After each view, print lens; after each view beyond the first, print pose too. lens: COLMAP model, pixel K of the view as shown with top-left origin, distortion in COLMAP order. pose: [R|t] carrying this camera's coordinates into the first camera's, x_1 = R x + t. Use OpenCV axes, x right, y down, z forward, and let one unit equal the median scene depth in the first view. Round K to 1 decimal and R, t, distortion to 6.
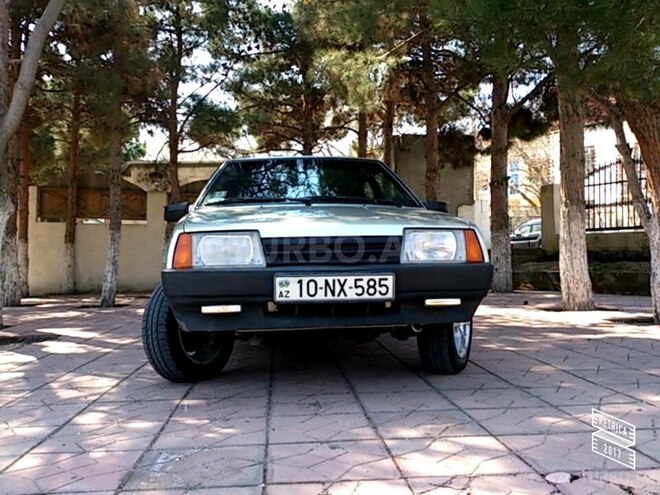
lens RADIAL K [[635.9, 0, 332.3], [0, 635.9, 247.0], [0, 0, 1]] dist [0.178863, -0.419422]
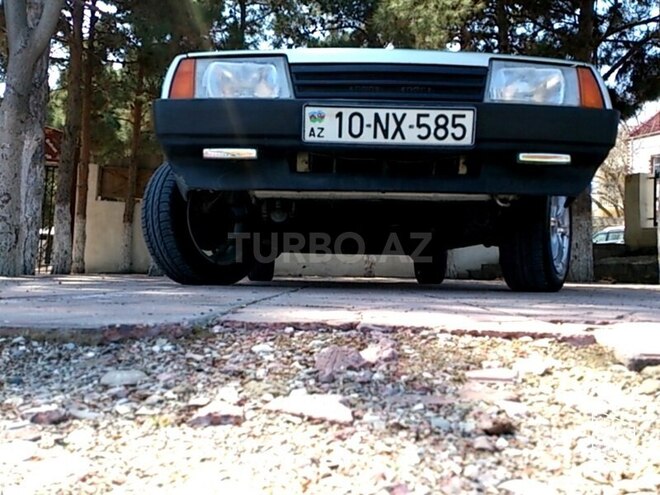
lens RADIAL K [[635.9, 0, 332.3], [0, 635.9, 247.0], [0, 0, 1]] dist [0.178863, -0.419422]
pose [[0.994738, 0.034051, -0.096626, 0.015193], [-0.035630, 0.999257, -0.014663, 0.208412], [0.096055, 0.018029, 0.995213, 0.289329]]
